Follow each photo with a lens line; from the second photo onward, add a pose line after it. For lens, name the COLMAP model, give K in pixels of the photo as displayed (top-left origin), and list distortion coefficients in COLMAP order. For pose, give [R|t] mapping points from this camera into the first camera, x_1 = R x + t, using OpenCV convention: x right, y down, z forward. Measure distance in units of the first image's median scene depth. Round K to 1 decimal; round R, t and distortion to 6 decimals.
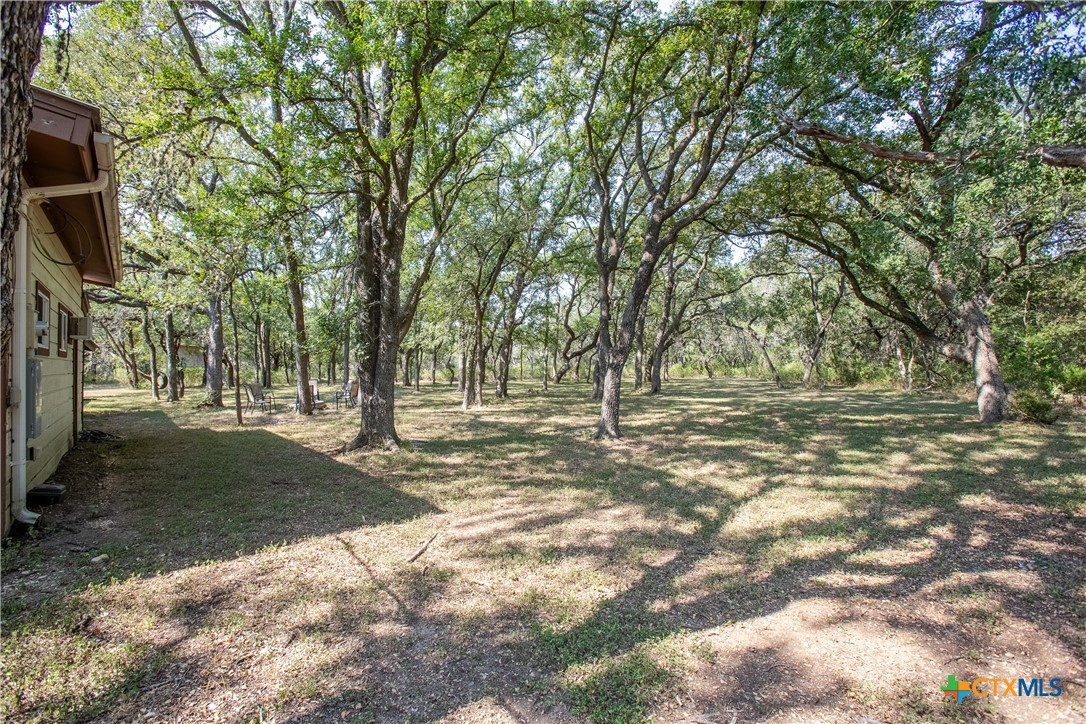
lens RADIAL K [[485.1, 0, 555.8], [0, 485.1, 360.2], [0, 0, 1]] dist [-0.055957, 0.020103]
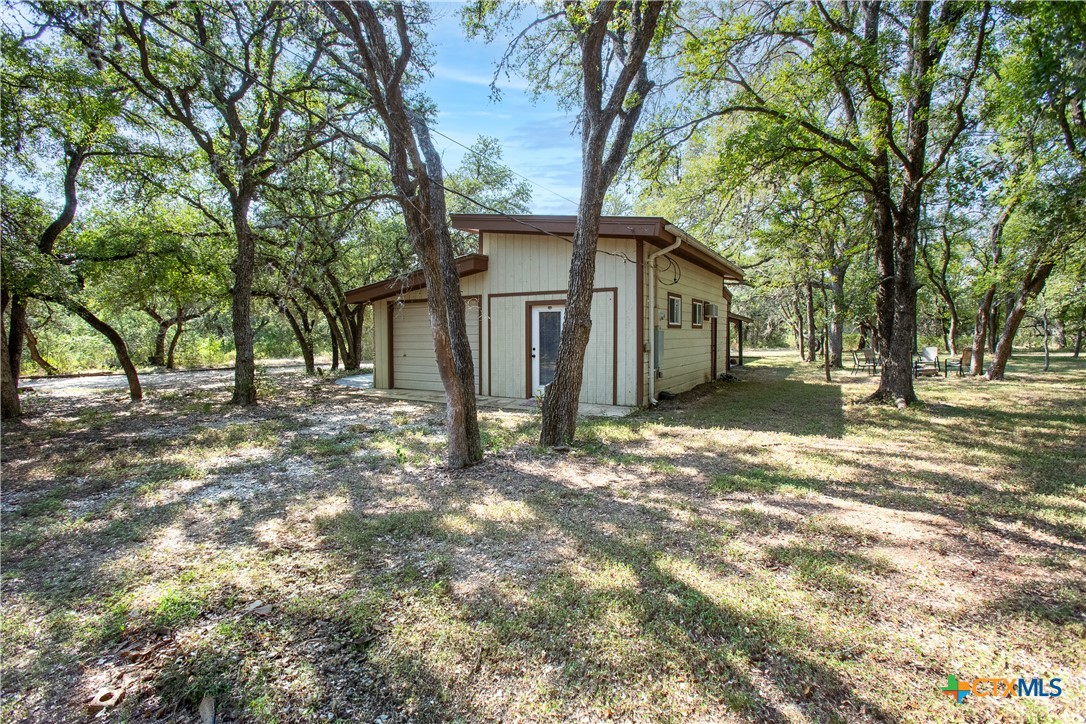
lens RADIAL K [[485.1, 0, 555.8], [0, 485.1, 360.2], [0, 0, 1]] dist [-0.055957, 0.020103]
pose [[0.326738, 0.057431, -0.943368, 0.444159], [0.007309, 0.997969, 0.063286, -0.000412], [0.945087, -0.027573, 0.325655, -0.122211]]
